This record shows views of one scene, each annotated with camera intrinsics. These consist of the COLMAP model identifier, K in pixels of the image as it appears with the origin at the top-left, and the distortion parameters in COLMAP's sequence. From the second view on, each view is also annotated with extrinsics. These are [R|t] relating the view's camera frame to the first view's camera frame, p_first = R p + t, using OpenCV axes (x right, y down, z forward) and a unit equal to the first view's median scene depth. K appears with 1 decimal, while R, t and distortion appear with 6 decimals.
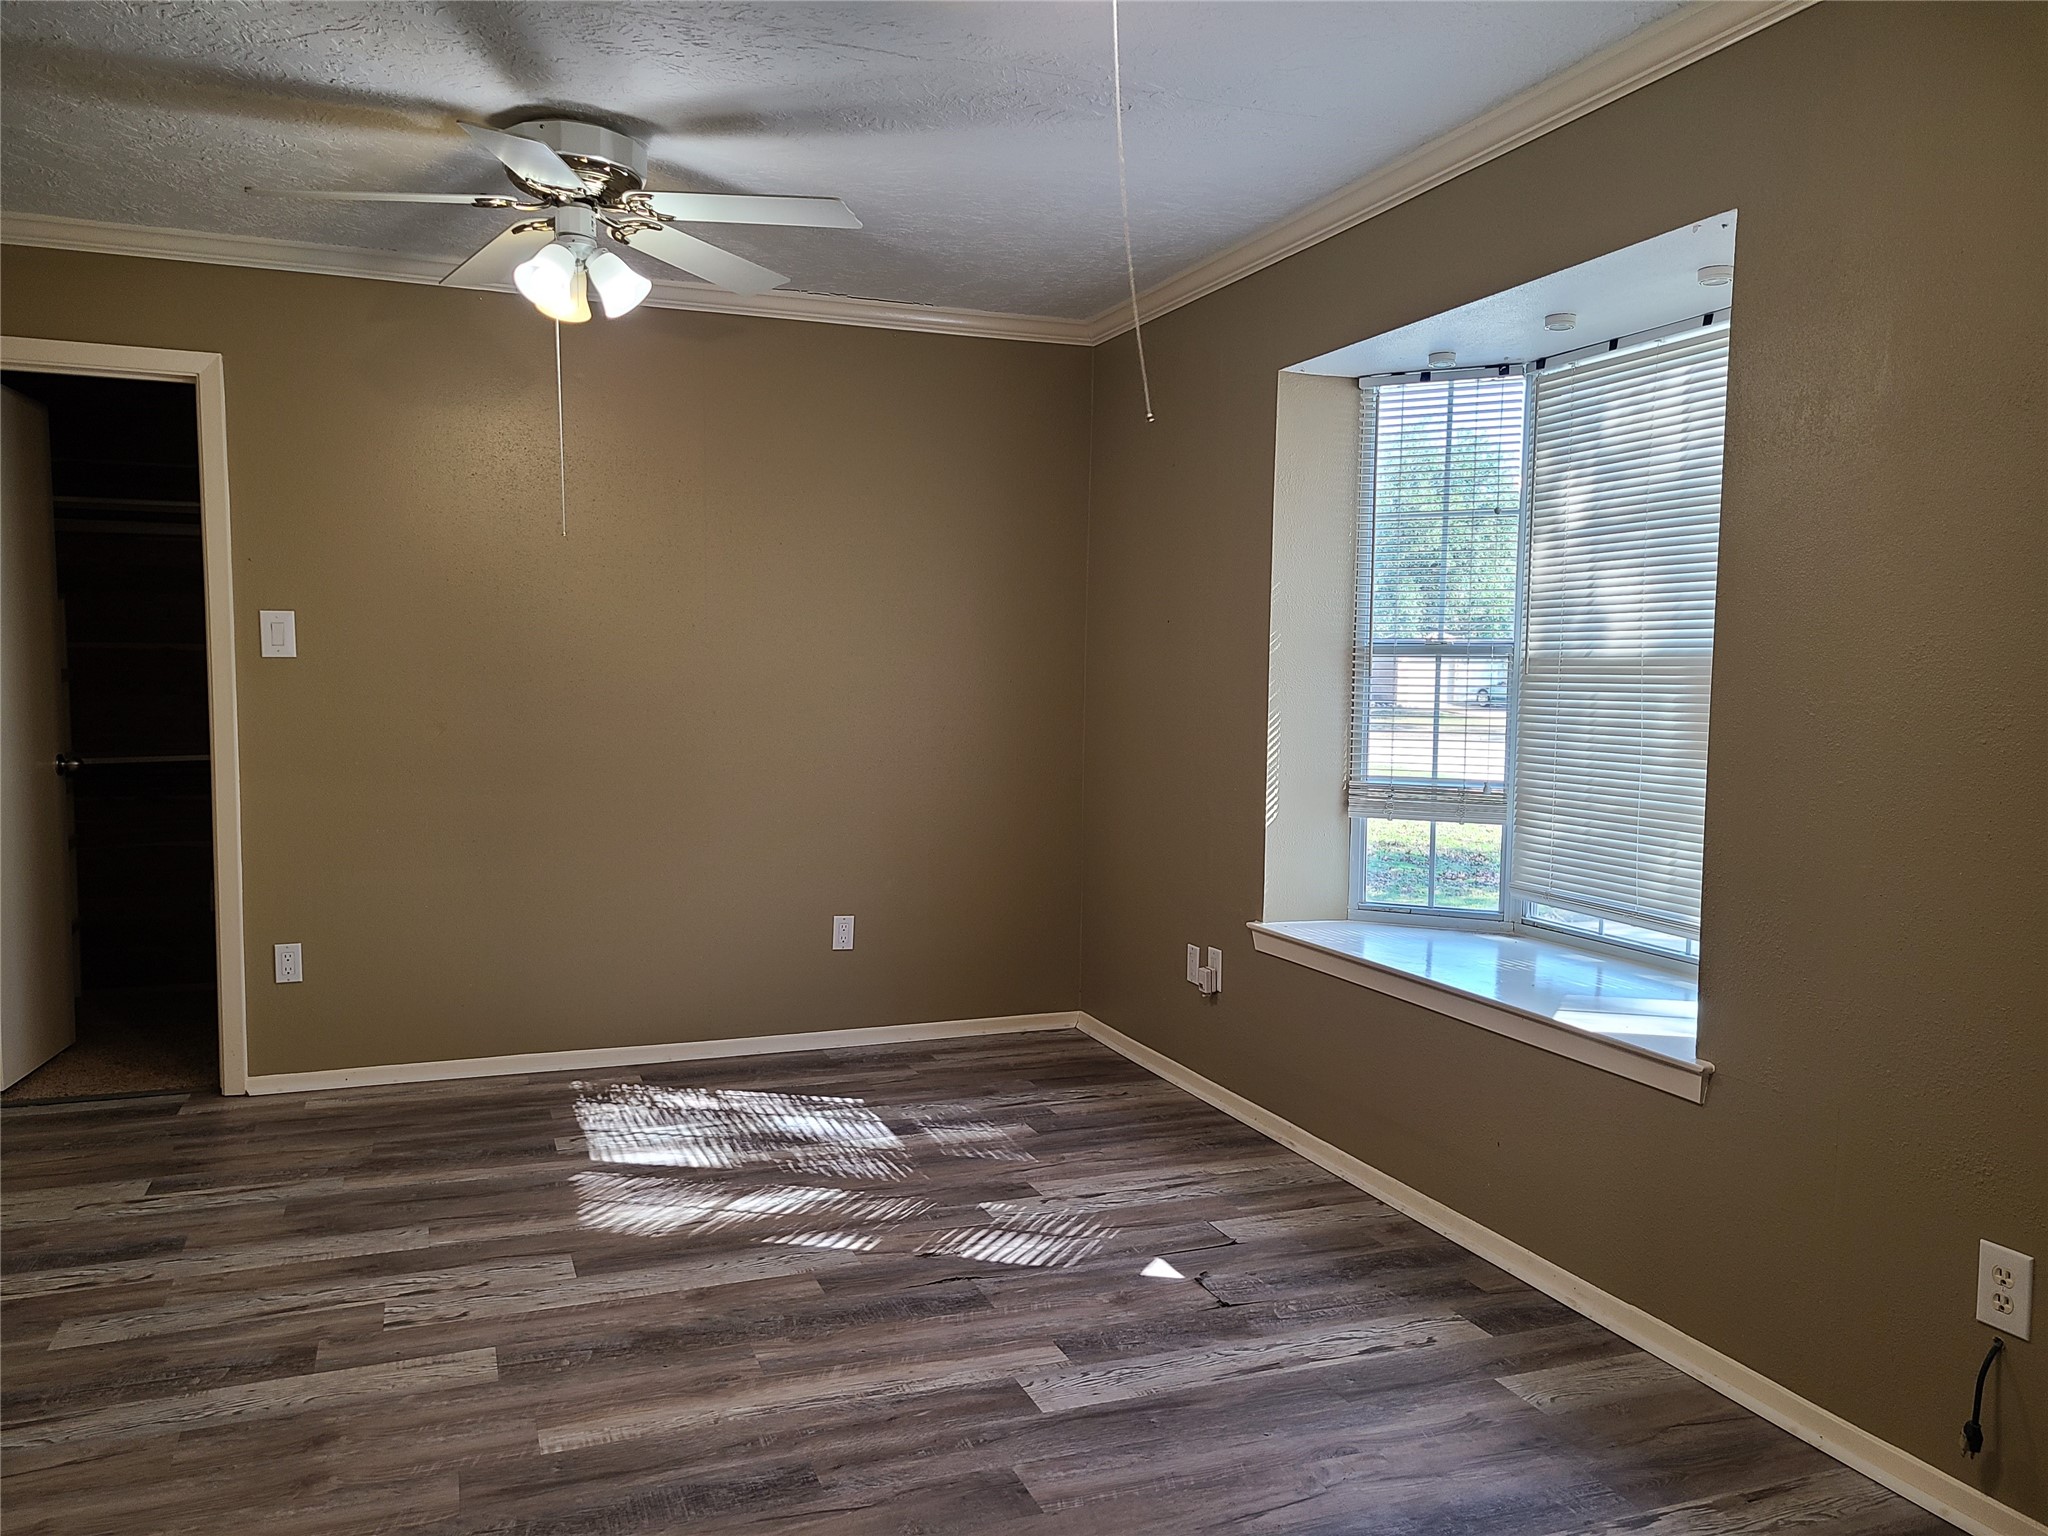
lens RADIAL K [[1526.4, 0, 1012.9], [0, 1526.4, 794.8], [0, 0, 1]] dist [0.050863, -0.031136]
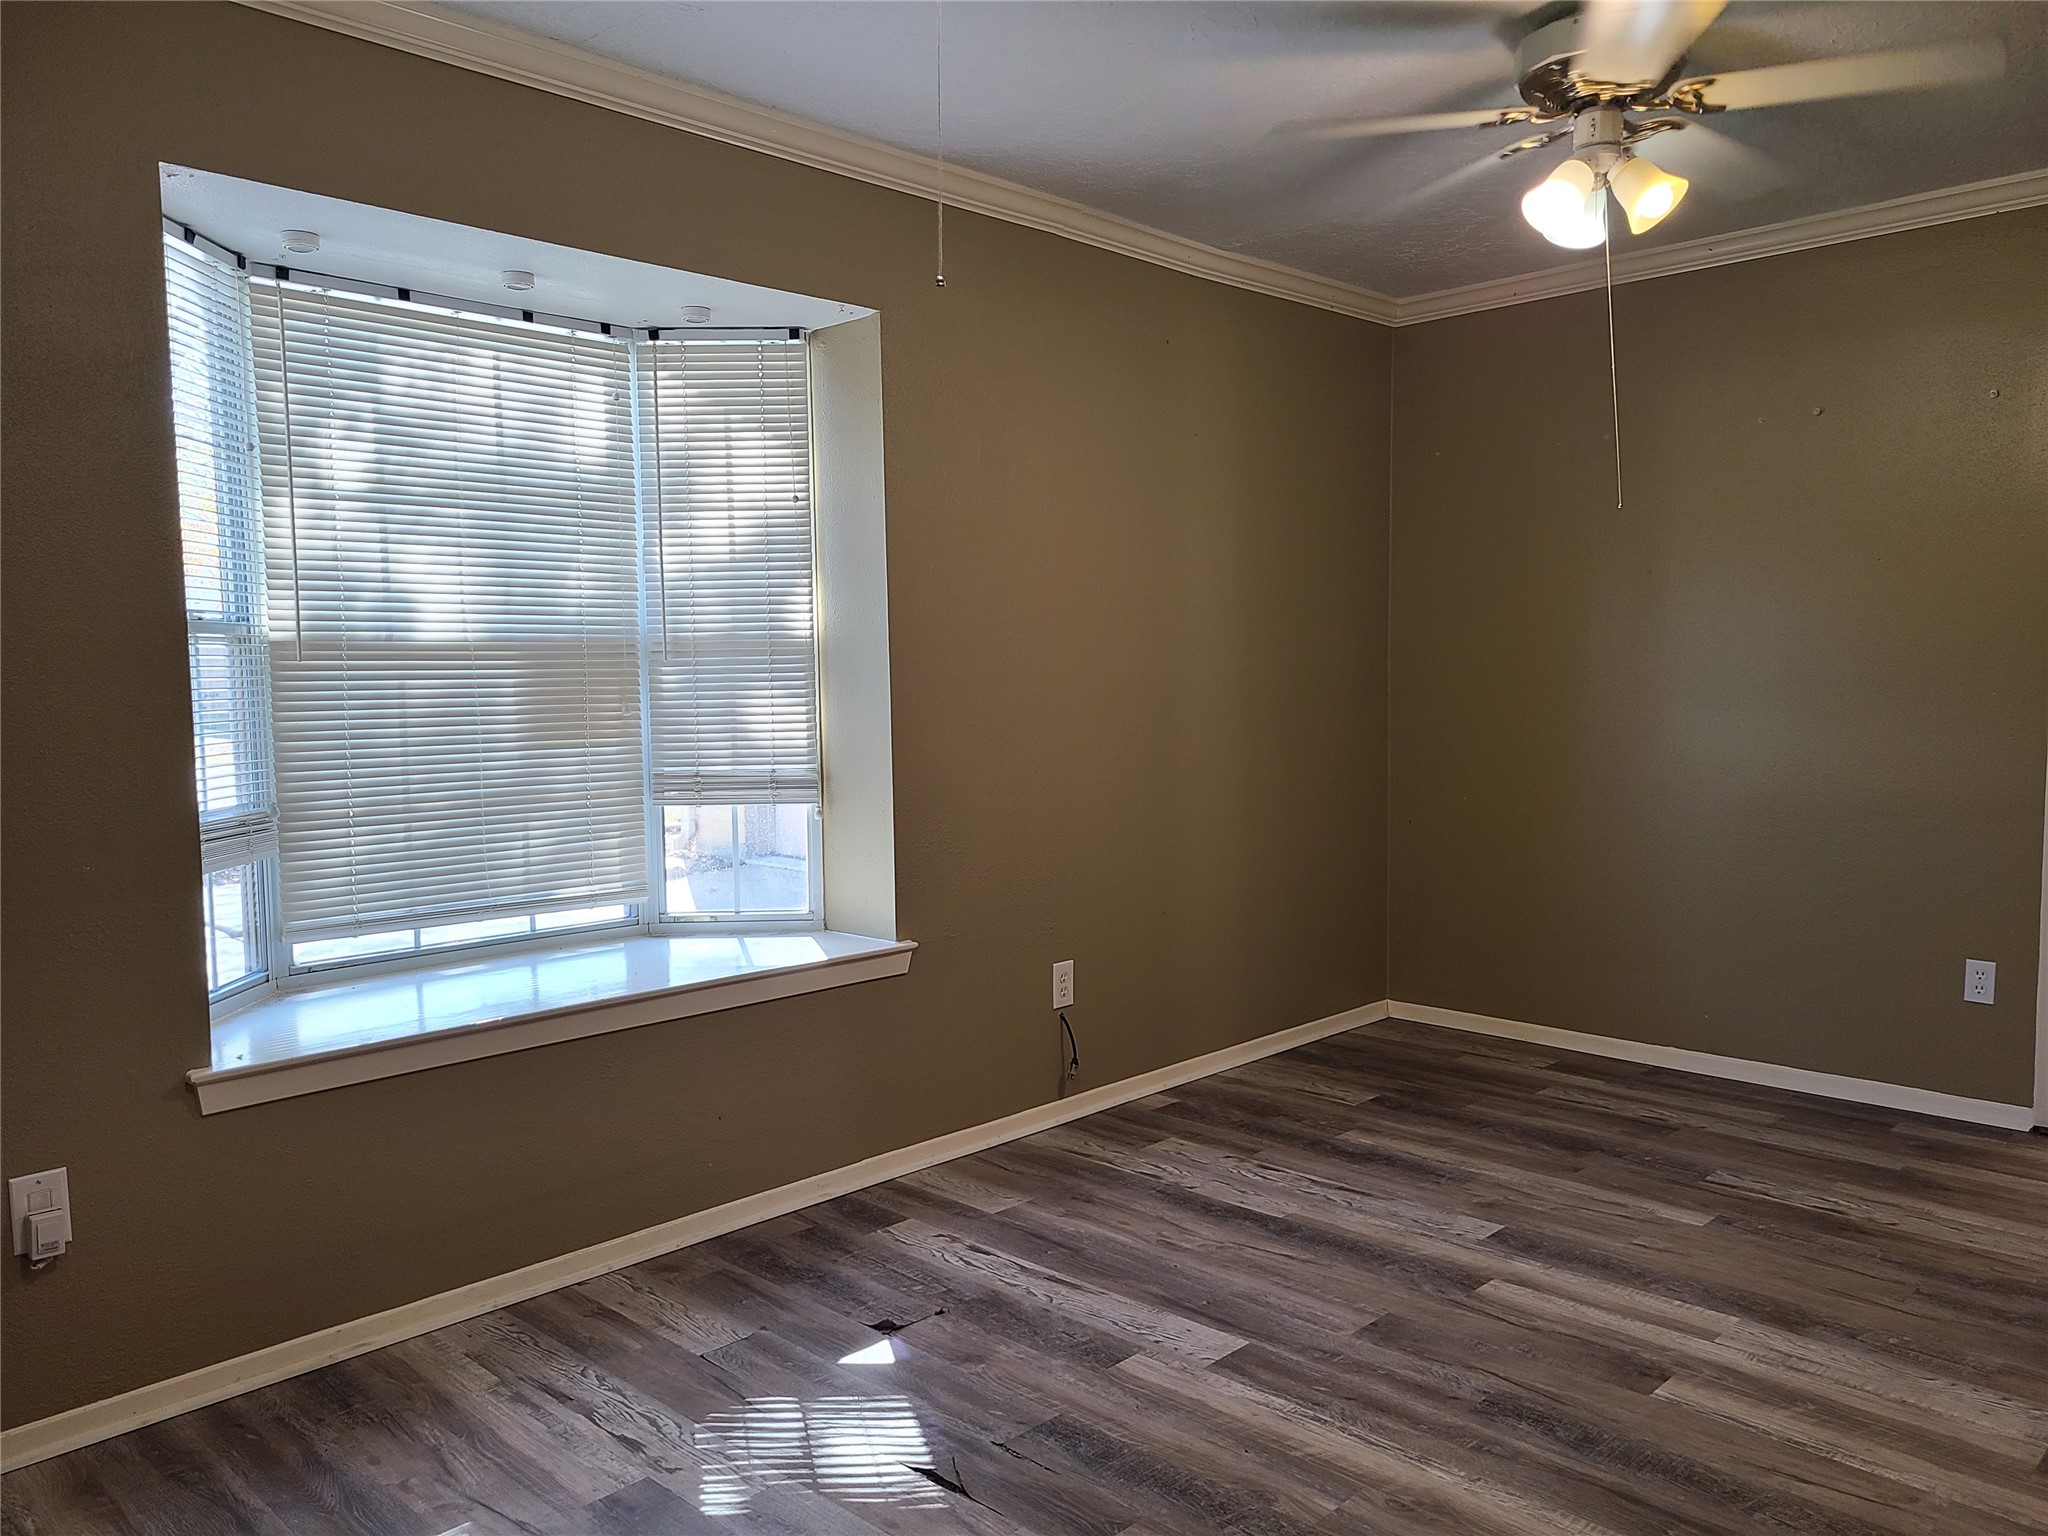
lens RADIAL K [[1526.4, 0, 1012.9], [0, 1526.4, 794.8], [0, 0, 1]] dist [0.050863, -0.031136]
pose [[-0.412006, -0.082602, 0.907429, -0.759818], [0.081928, 0.988490, 0.127179, -0.111933], [-0.907491, 0.126742, -0.400496, 1.362532]]
